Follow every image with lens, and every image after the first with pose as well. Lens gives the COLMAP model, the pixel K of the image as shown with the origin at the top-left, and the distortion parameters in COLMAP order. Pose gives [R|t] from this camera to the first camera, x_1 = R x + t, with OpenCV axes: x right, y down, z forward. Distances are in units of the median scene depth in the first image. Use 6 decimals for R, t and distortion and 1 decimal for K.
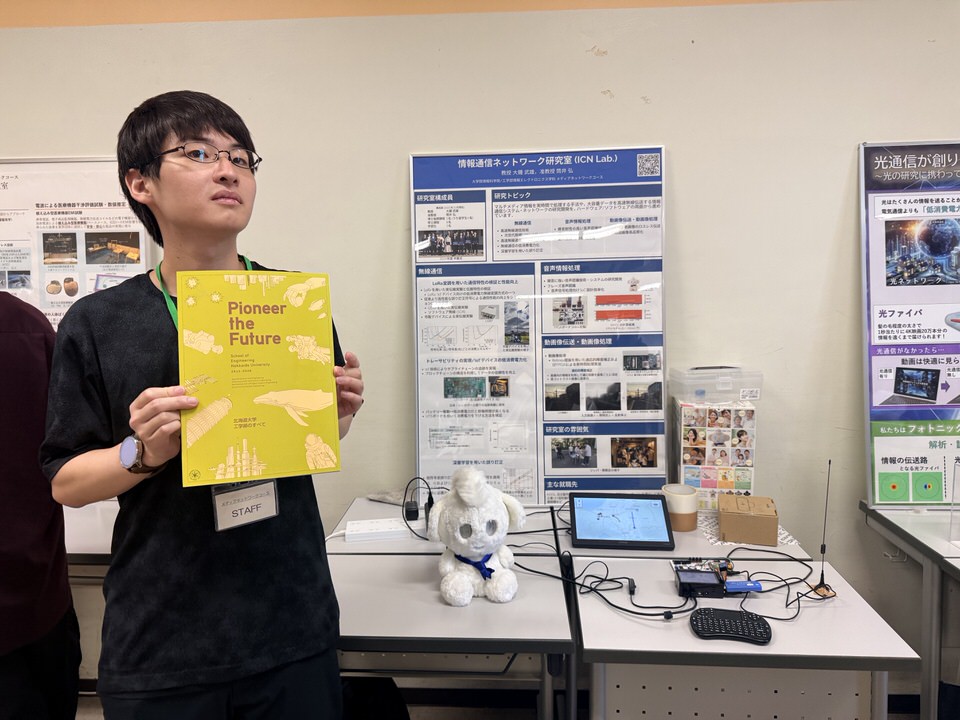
lens RADIAL K [[686.2, 0, 480.0], [0, 686.2, 349.4], [0, 0, 1]] dist [0.055422, -0.002644]
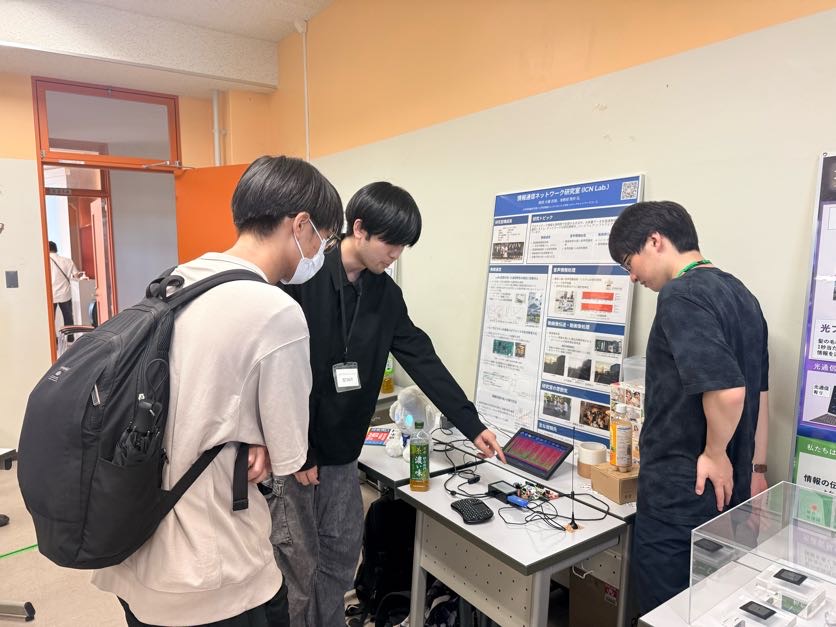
lens RADIAL K [[567.7, 0, 418.0], [0, 567.7, 313.5], [0, 0, 1]] dist [-0.000731, 0.001421]
pose [[0.632015, 0.088443, -0.769893, 0.808583], [-0.104202, 0.994143, 0.028664, -0.034512], [0.767918, 0.062109, 0.637529, 0.066272]]
